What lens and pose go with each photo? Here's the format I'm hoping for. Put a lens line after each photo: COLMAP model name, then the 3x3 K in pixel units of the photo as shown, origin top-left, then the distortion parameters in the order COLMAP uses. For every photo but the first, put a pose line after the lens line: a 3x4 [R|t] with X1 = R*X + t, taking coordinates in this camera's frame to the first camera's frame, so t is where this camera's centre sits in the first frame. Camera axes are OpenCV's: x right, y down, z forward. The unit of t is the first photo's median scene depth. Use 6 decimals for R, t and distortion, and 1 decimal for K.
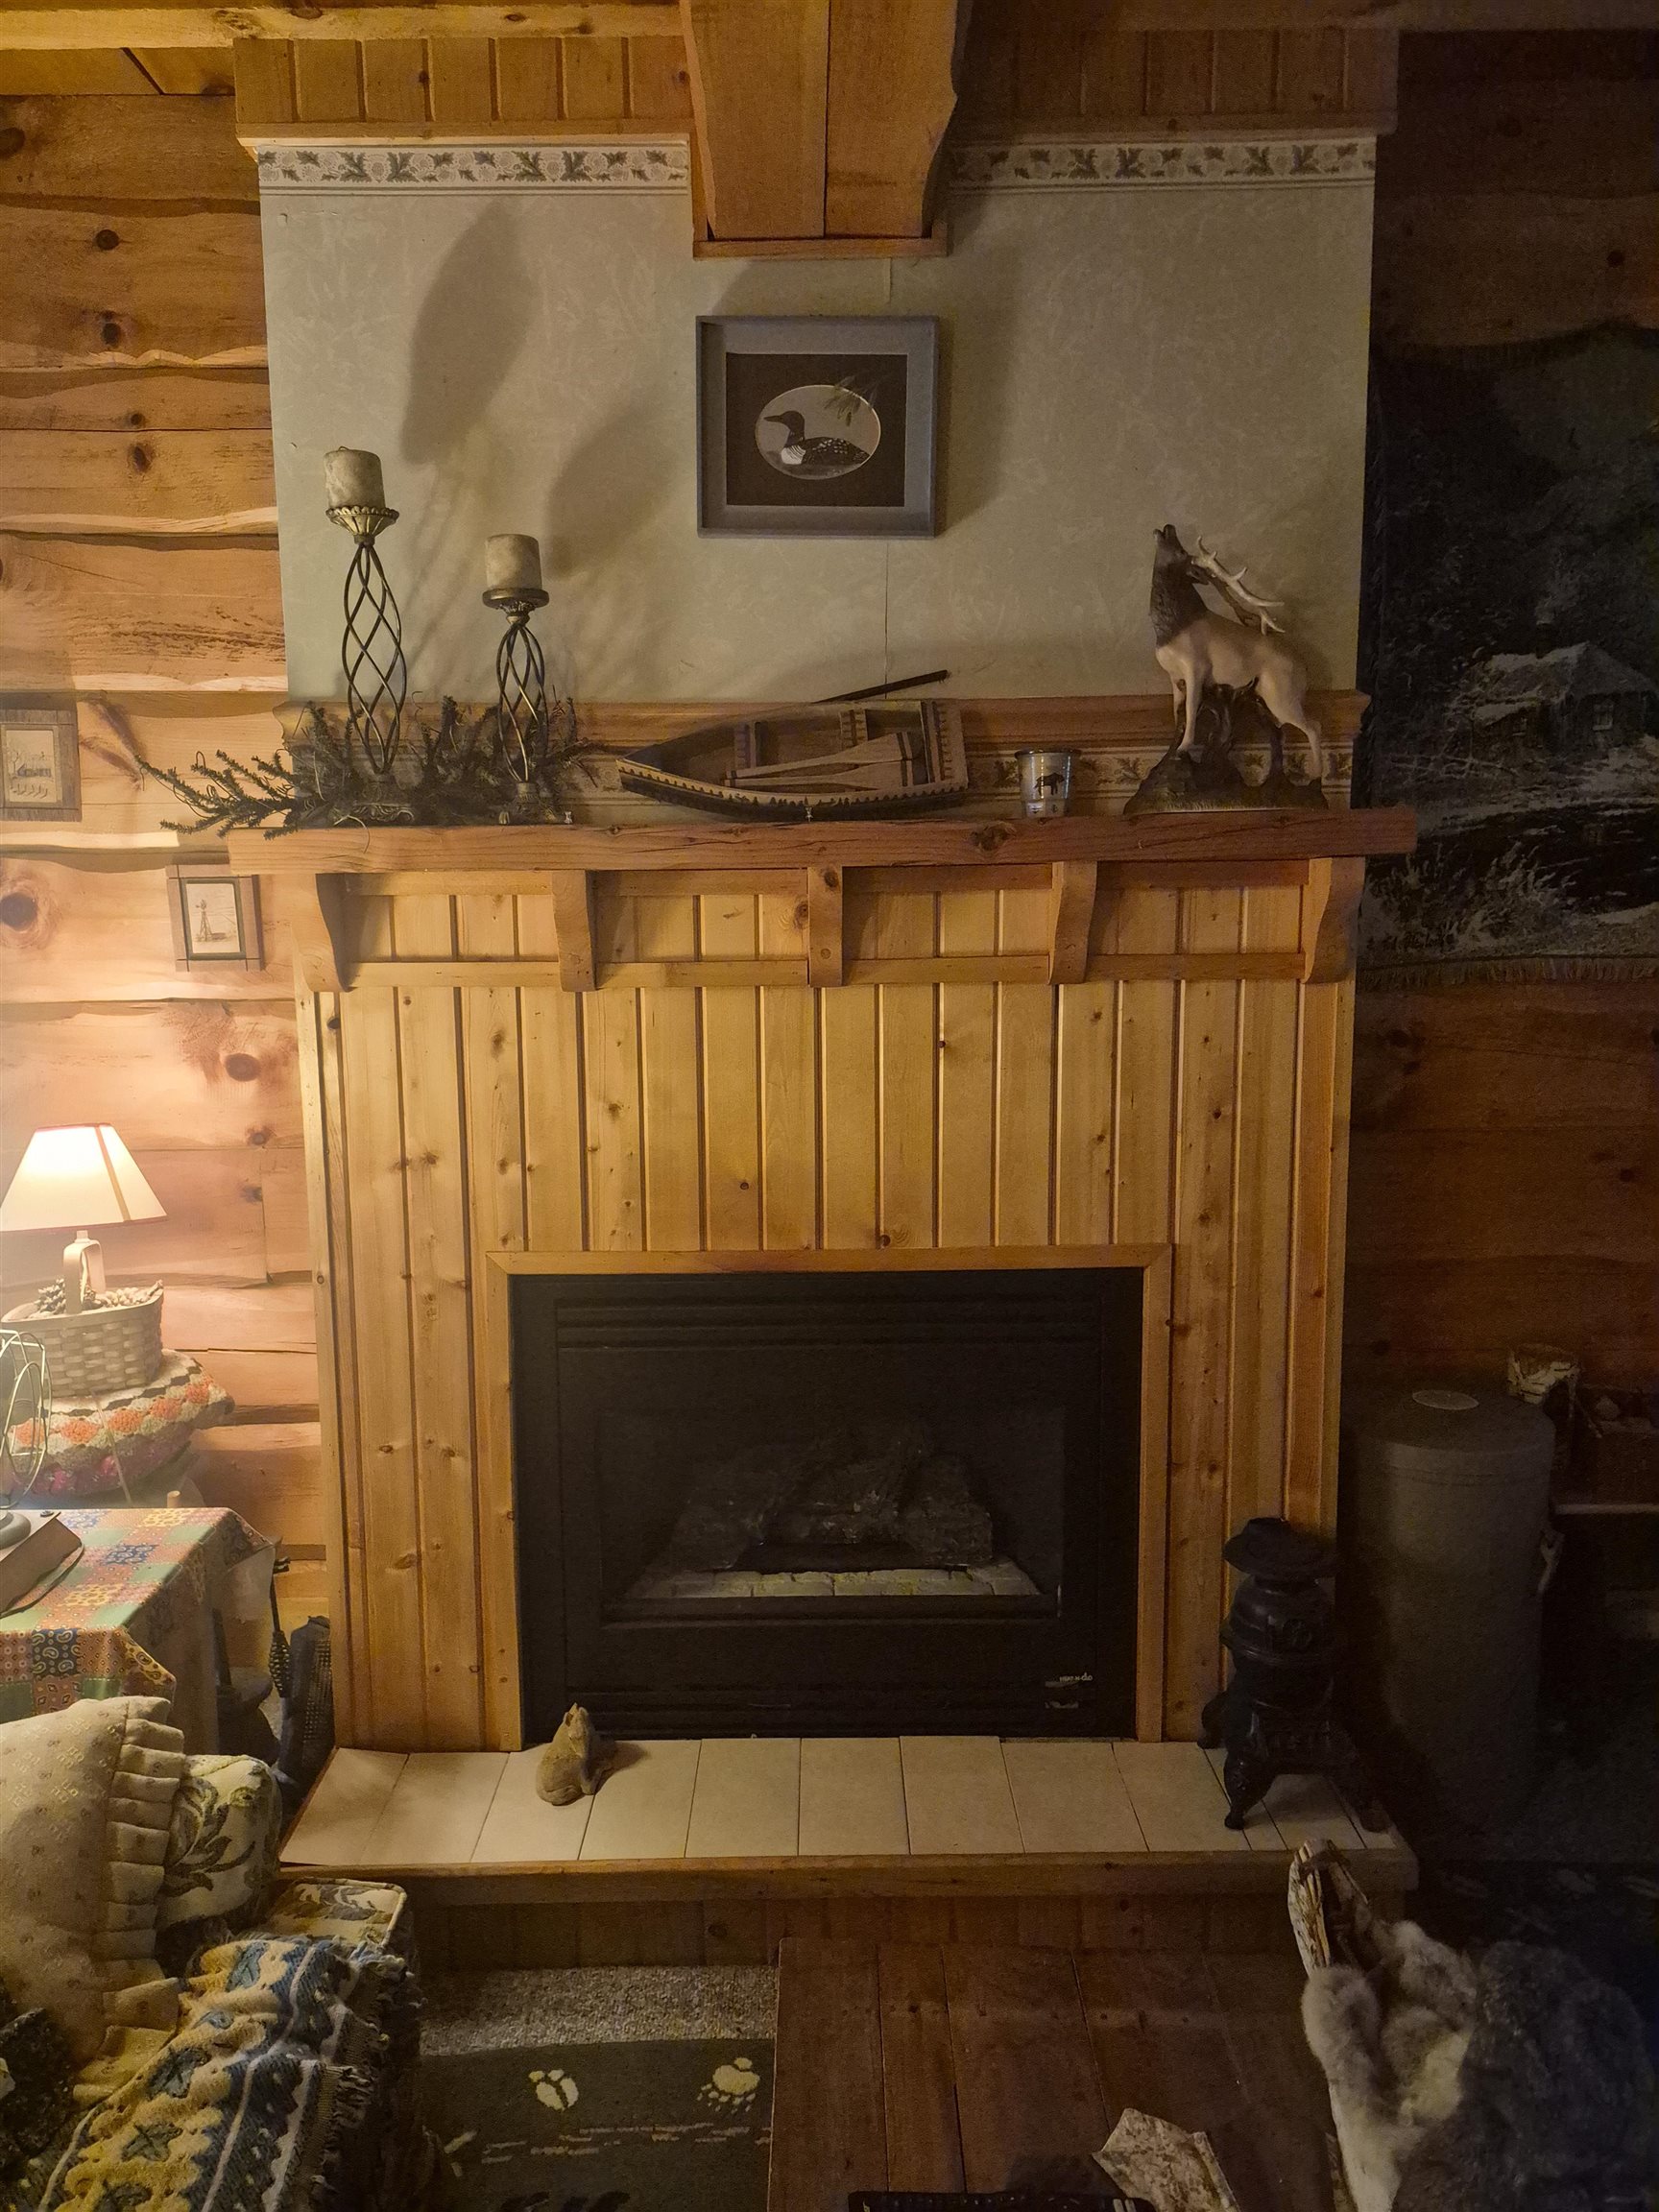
lens RADIAL K [[1524.8, 0, 815.1], [0, 1524.8, 1102.0], [0, 0, 1]] dist [0.062621, -0.060888]
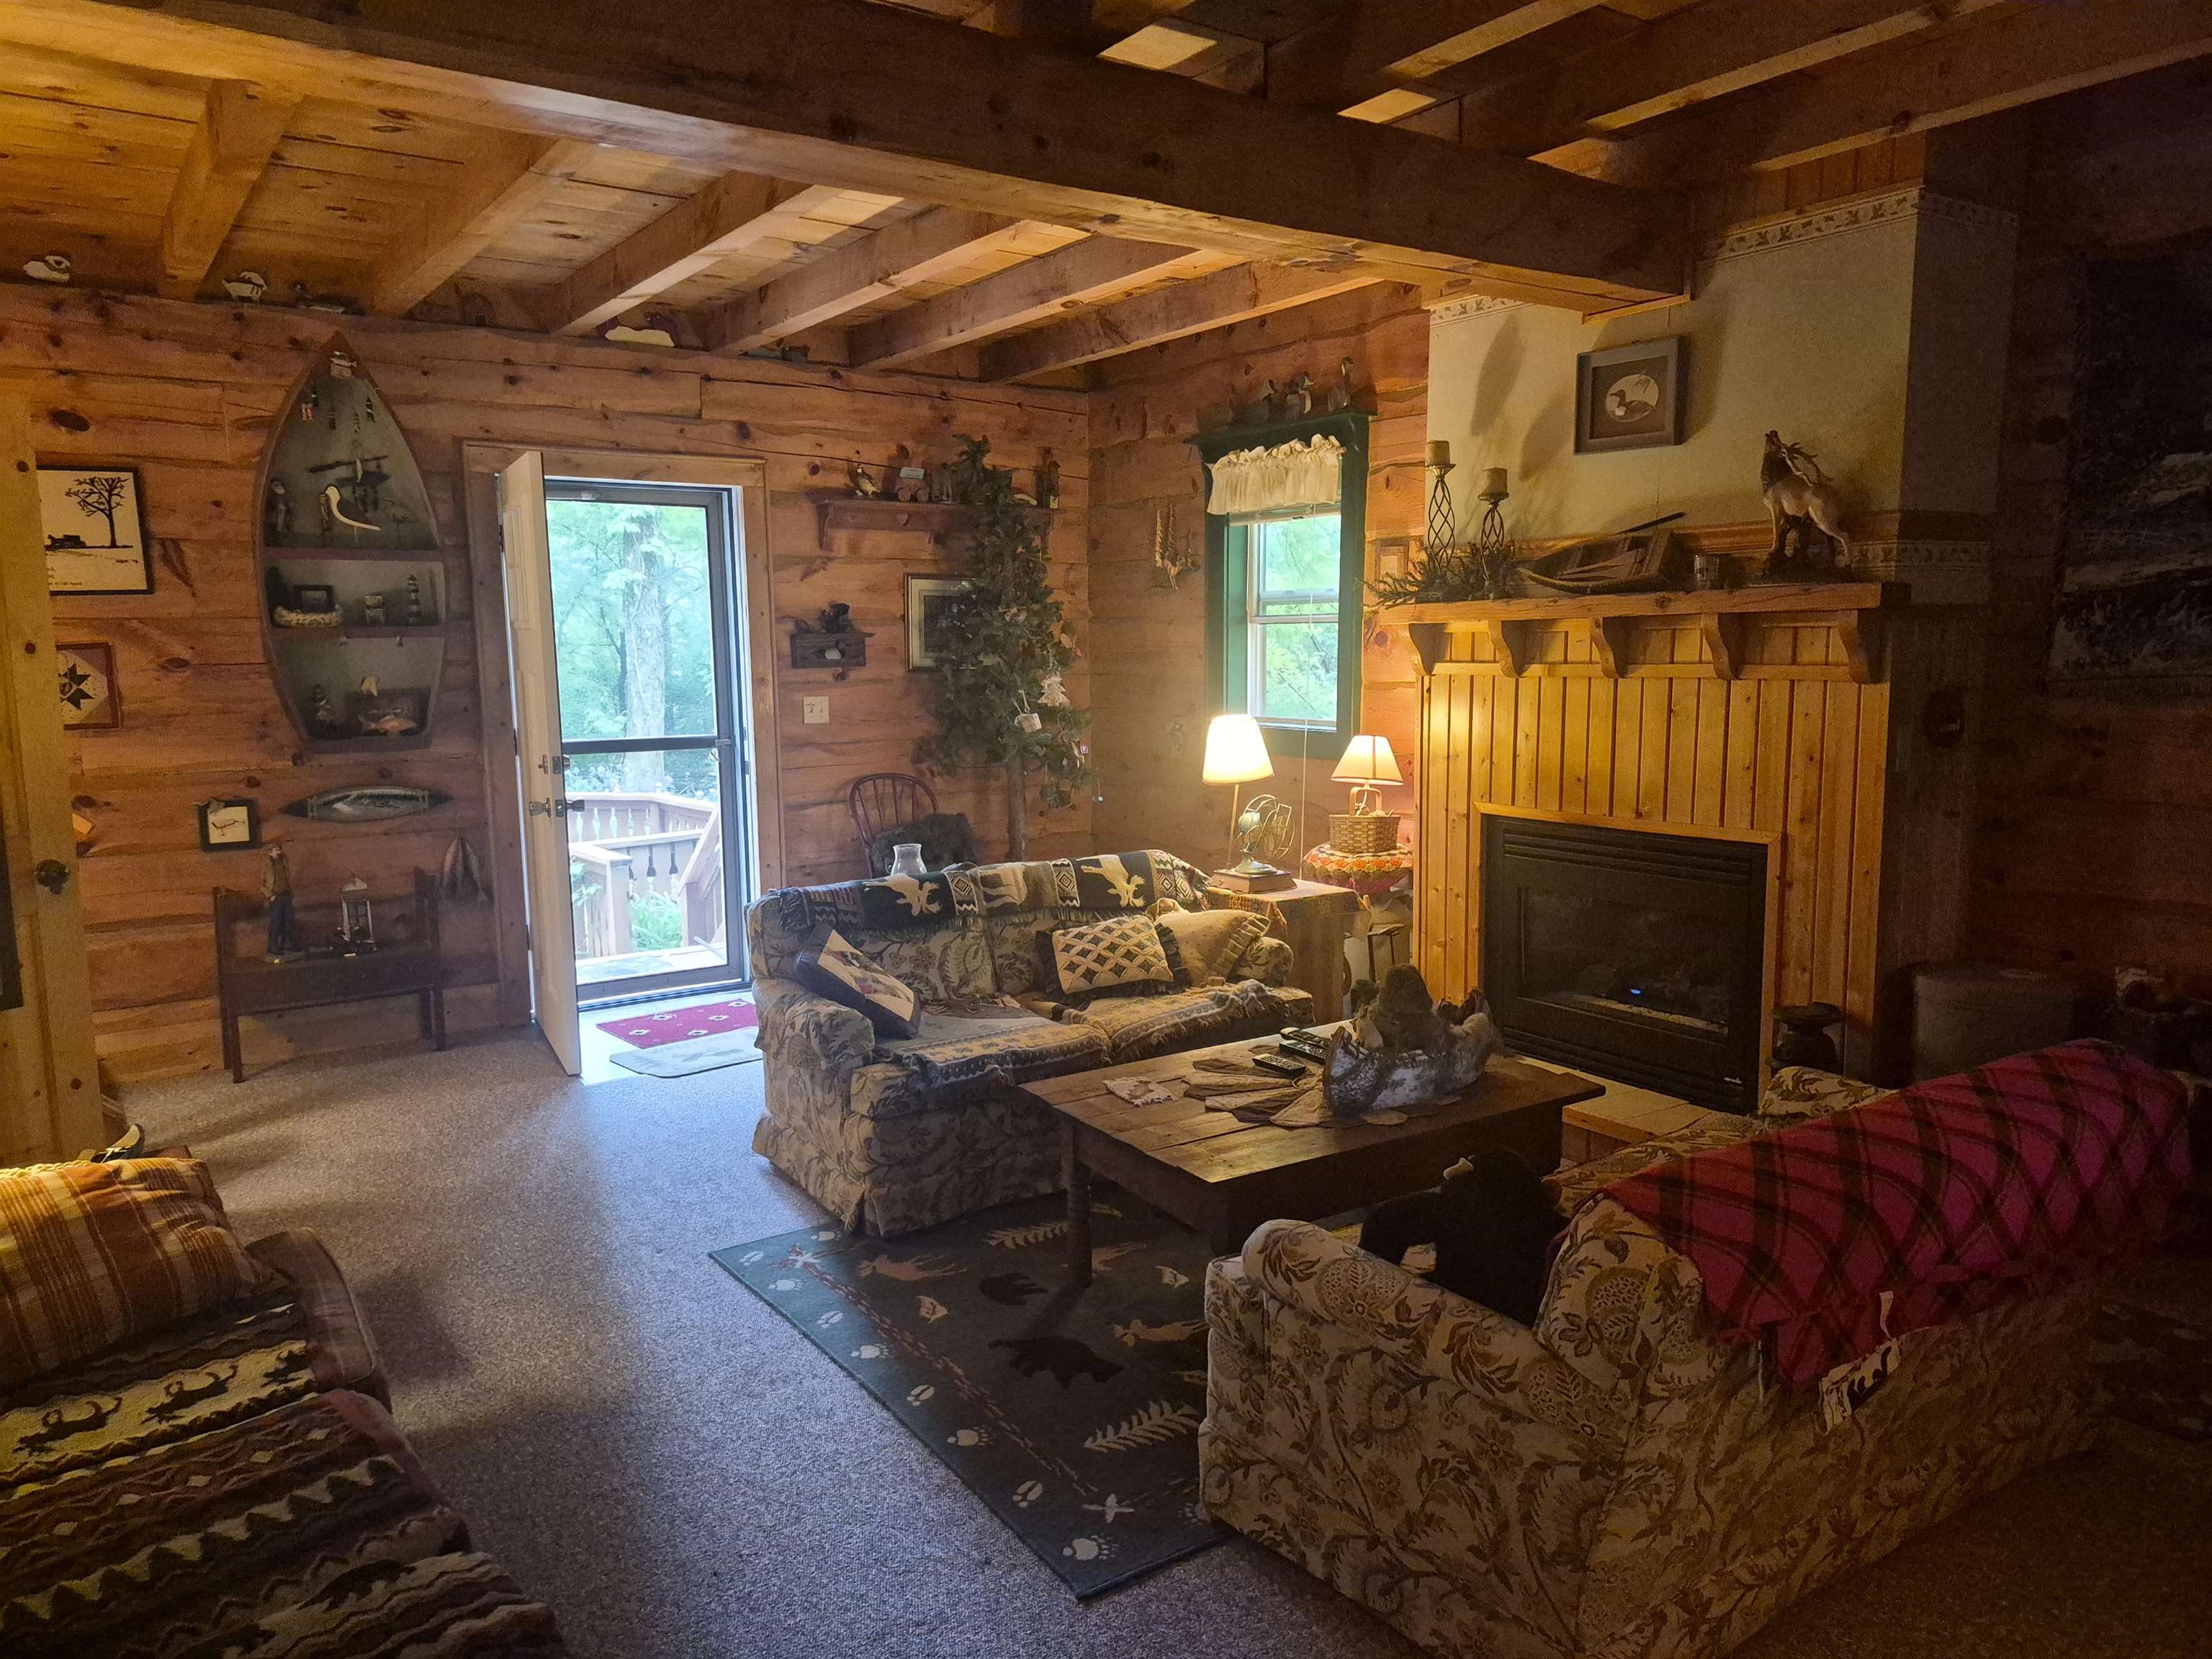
lens RADIAL K [[1524.8, 0, 1098.6], [0, 1524.8, 836.7], [0, 0, 1]] dist [0.062621, -0.060888]
pose [[0.566848, 0.109966, -0.816450, 1.274501], [-0.105213, 0.992599, 0.060644, 0.076734], [0.817076, 0.051525, 0.574222, -0.662044]]
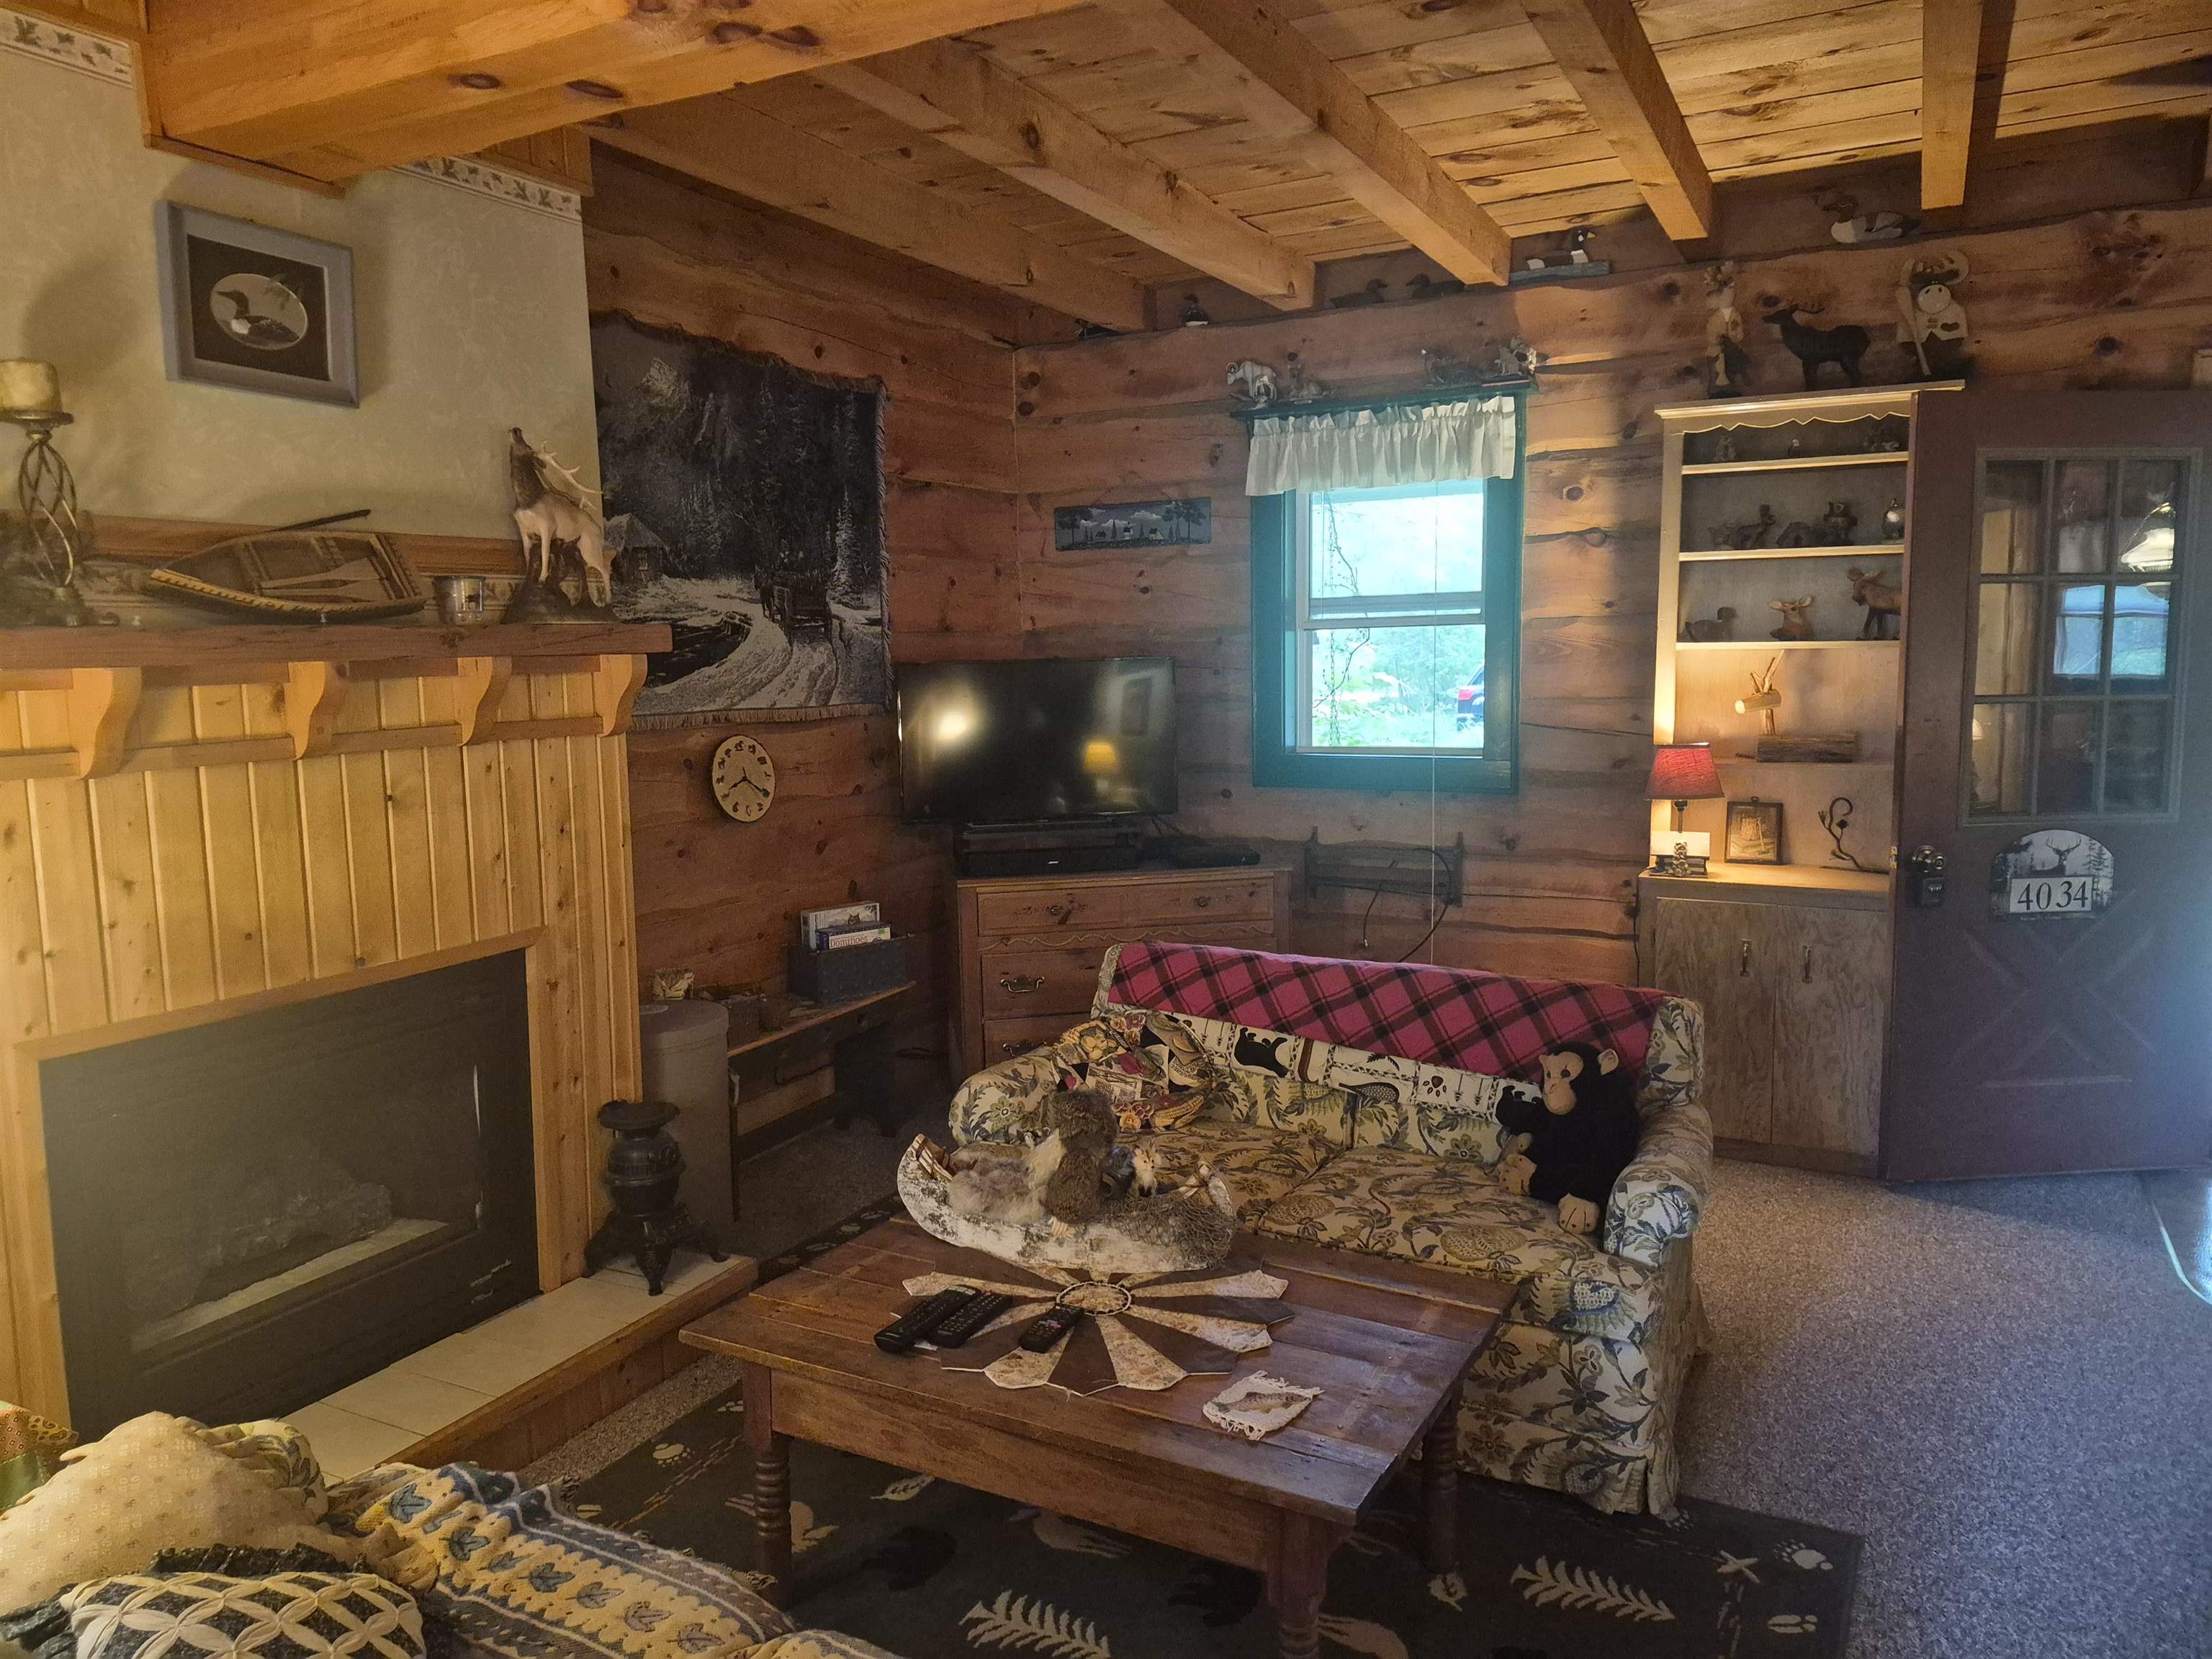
lens RADIAL K [[1524.8, 0, 1084.6], [0, 1524.8, 822.1], [0, 0, 1]] dist [0.062621, -0.060888]
pose [[0.469409, -0.103398, 0.876906, -0.801814], [0.135362, 0.989808, 0.044251, 0.003703], [-0.872543, 0.097928, 0.478621, -0.126539]]
